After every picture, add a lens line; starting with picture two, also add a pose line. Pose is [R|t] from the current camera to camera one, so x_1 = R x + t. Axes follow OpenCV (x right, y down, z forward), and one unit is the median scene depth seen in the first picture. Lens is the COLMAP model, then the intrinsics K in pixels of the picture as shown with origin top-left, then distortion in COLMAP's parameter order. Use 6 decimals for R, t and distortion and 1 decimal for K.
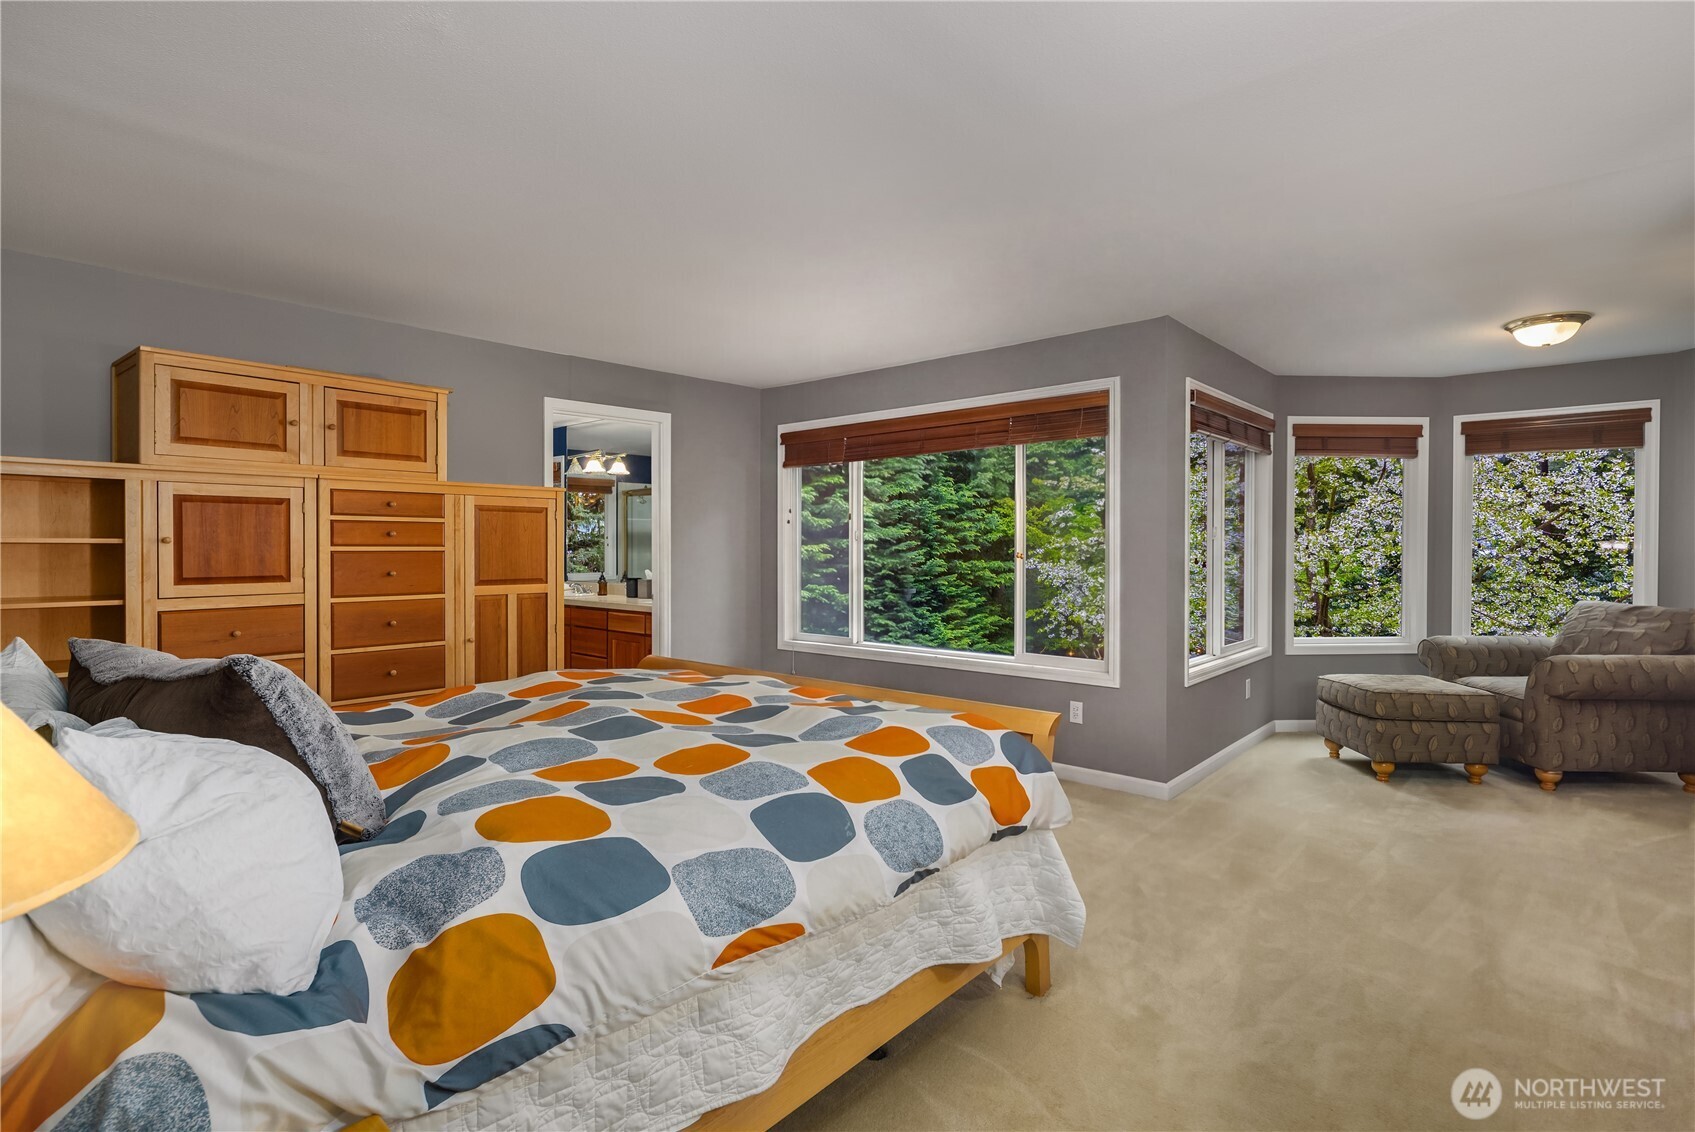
lens RADIAL K [[818.7, 0, 848.4], [0, 818.7, 565.2], [0, 0, 1]] dist [-0.003681, -0.000426]
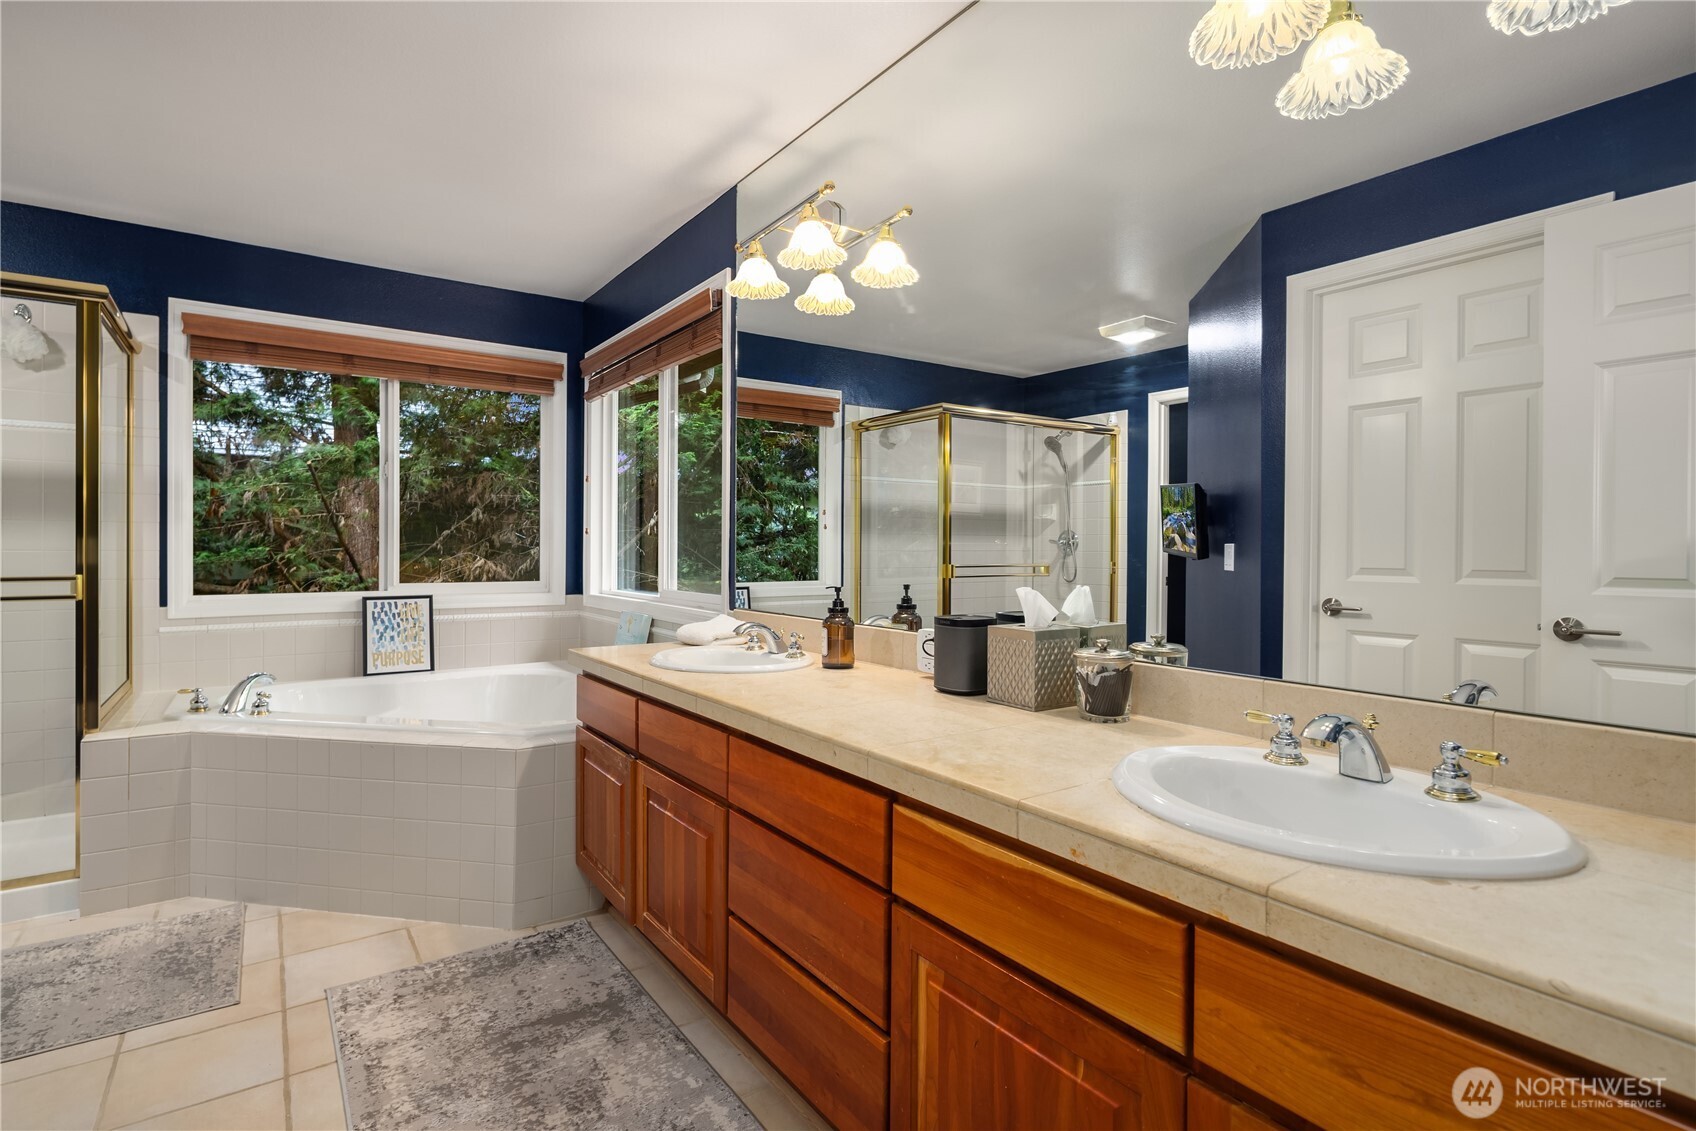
lens RADIAL K [[819.1, 0, 850.4], [0, 819.1, 564.8], [0, 0, 1]] dist [-0.003681, -0.000426]
pose [[0.972870, -0.000494, -0.231352, -0.202231], [-0.000092, 0.999997, -0.002520, 0.000831], [0.231352, 0.002473, 0.972867, 0.635315]]
